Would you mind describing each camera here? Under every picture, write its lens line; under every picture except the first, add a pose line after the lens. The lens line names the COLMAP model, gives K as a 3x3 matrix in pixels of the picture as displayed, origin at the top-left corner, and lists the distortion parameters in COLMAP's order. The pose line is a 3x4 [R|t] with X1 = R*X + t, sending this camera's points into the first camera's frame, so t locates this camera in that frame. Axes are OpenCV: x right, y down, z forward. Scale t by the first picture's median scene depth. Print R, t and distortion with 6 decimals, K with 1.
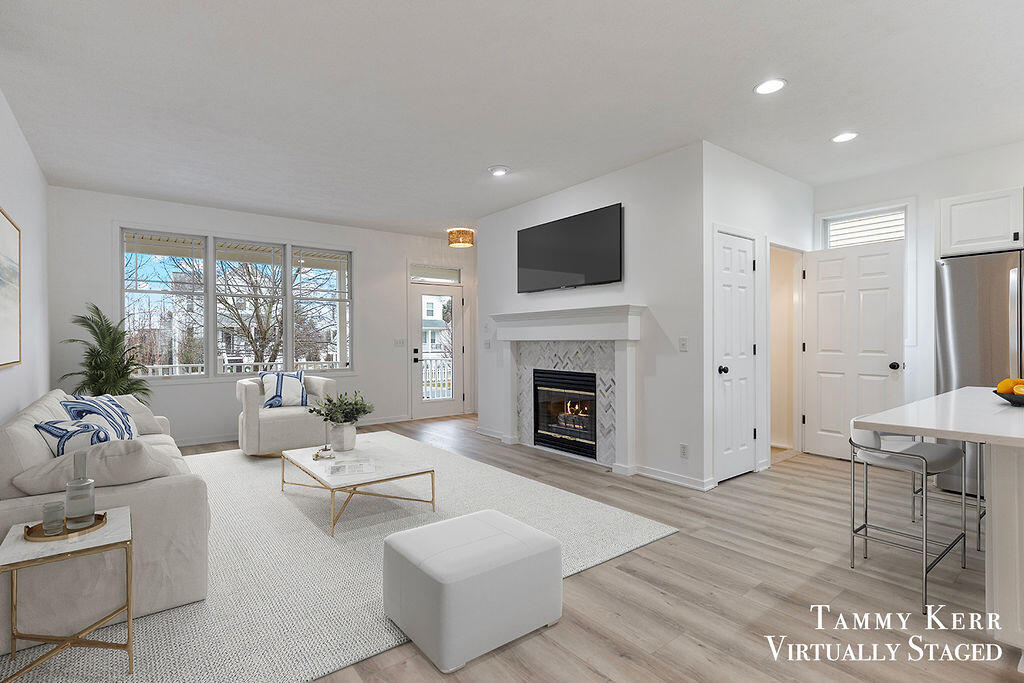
lens RADIAL K [[500.8, 0, 504.2], [0, 500.8, 341.4], [0, 0, 1]] dist [-0.006556, 0.002207]
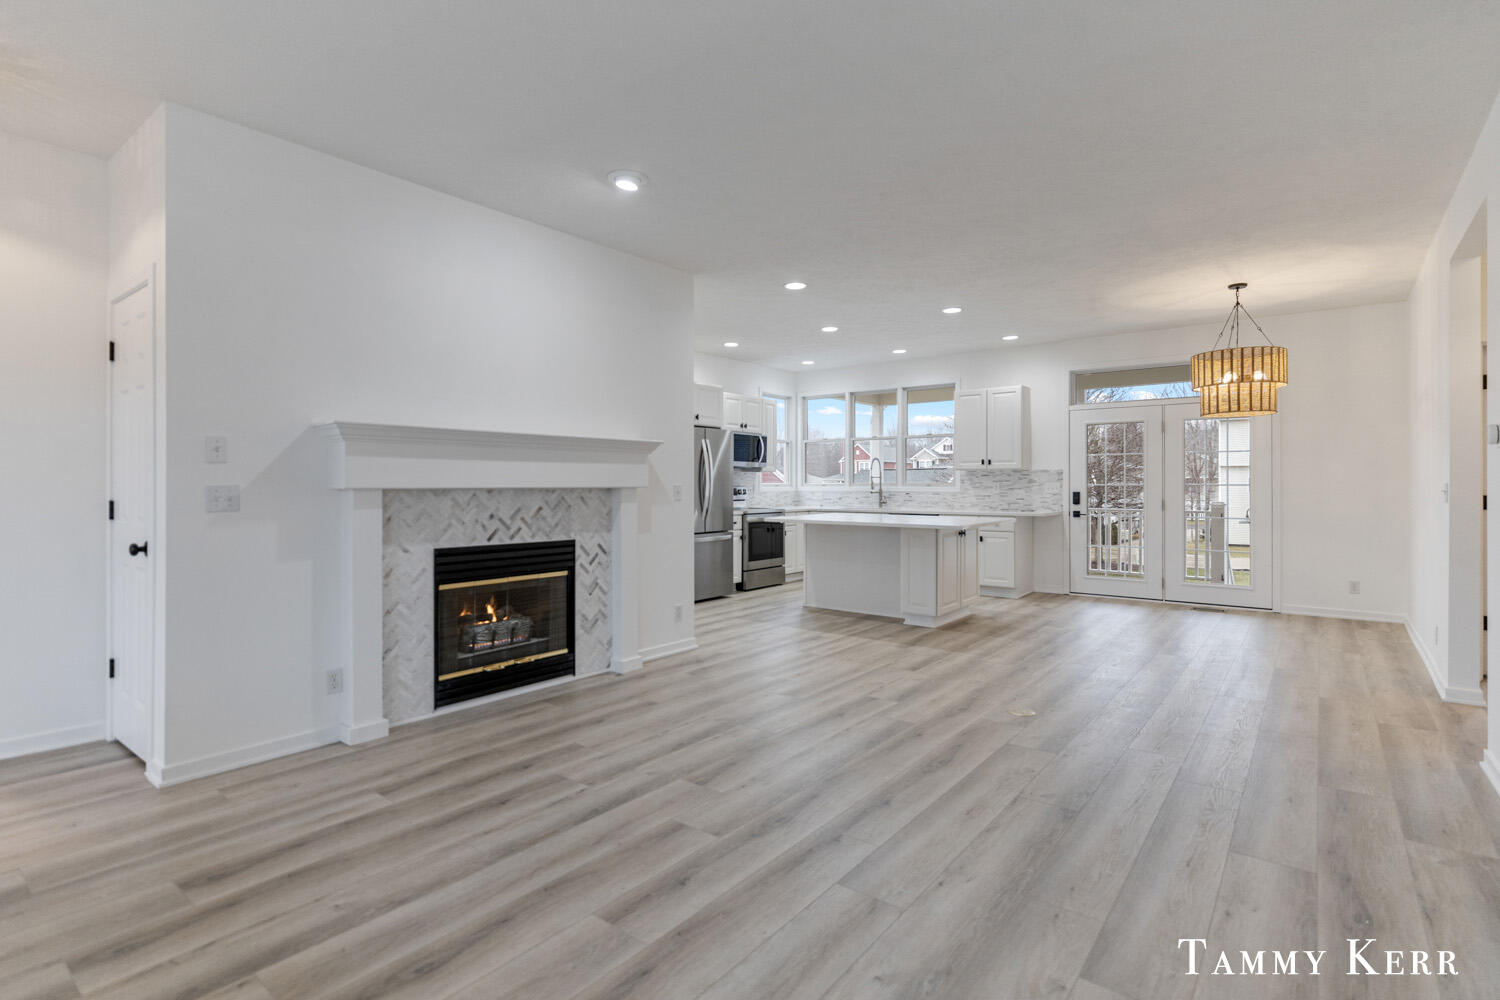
lens RADIAL K [[733.5, 0, 754.7], [0, 733.5, 480.8], [0, 0, 1]] dist [-0.006556, 0.002207]
pose [[-0.249601, 0.013548, 0.968254, -0.797826], [0.008046, 0.999897, -0.011916, 0.001565], [-0.968315, 0.004816, -0.249684, 1.020974]]
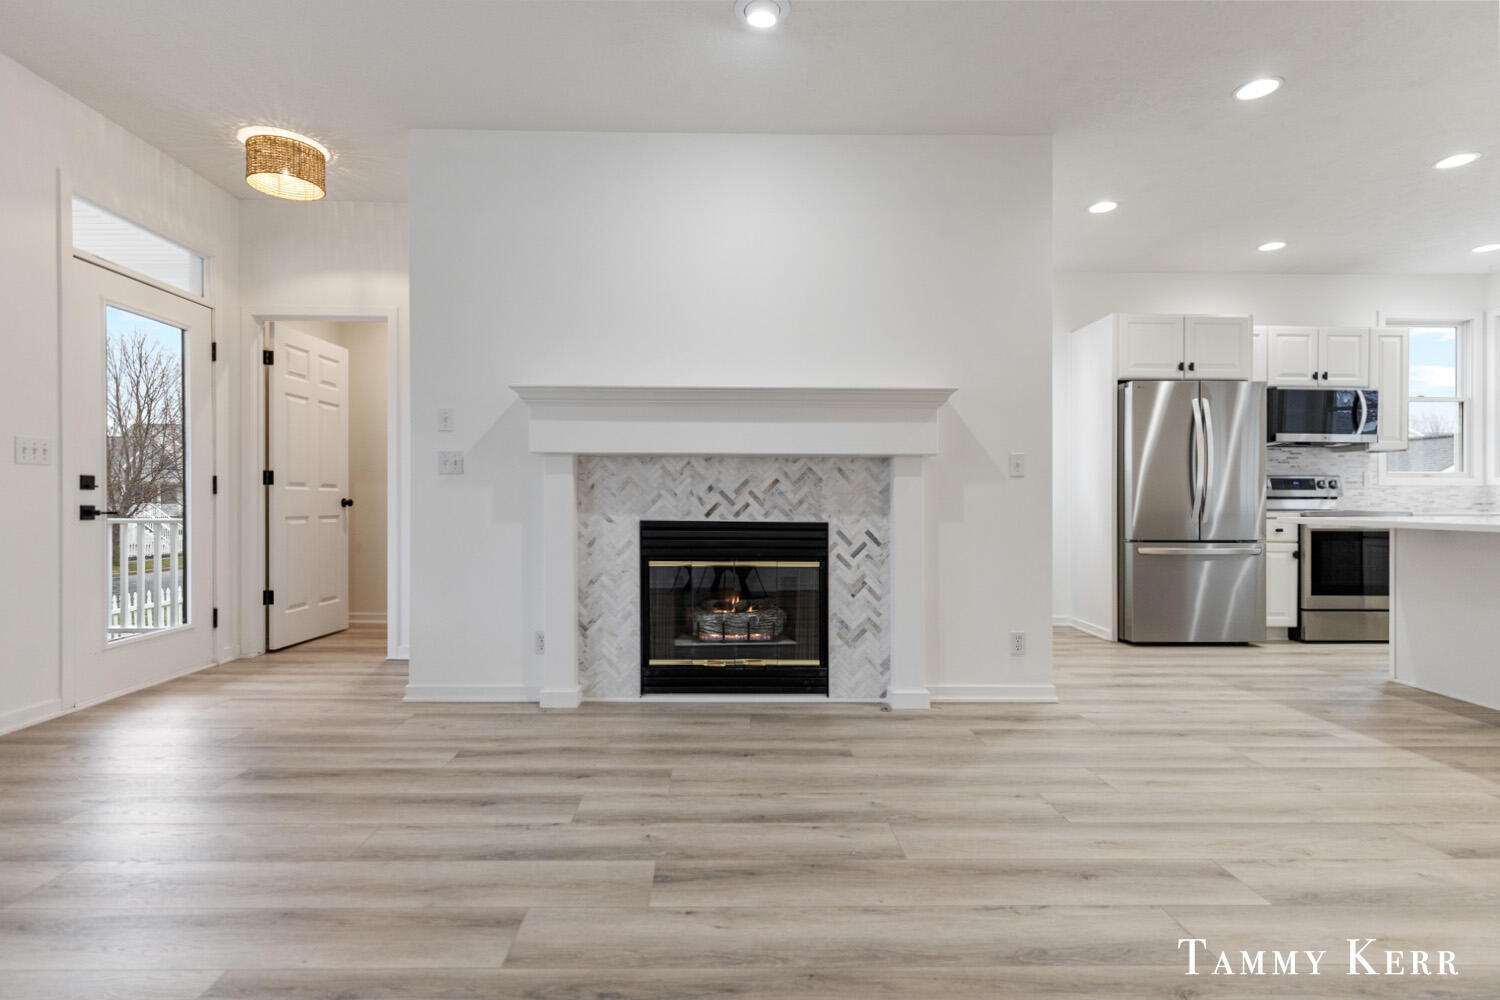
lens RADIAL K [[733.5, 0, 727.5], [0, 733.5, 504.8], [0, 0, 1]] dist [-0.006556, 0.002207]
pose [[0.601766, 0.008358, 0.798629, -0.471950], [-0.004742, 0.999965, -0.006892, 0.052395], [-0.798659, 0.000360, 0.601784, 0.642820]]
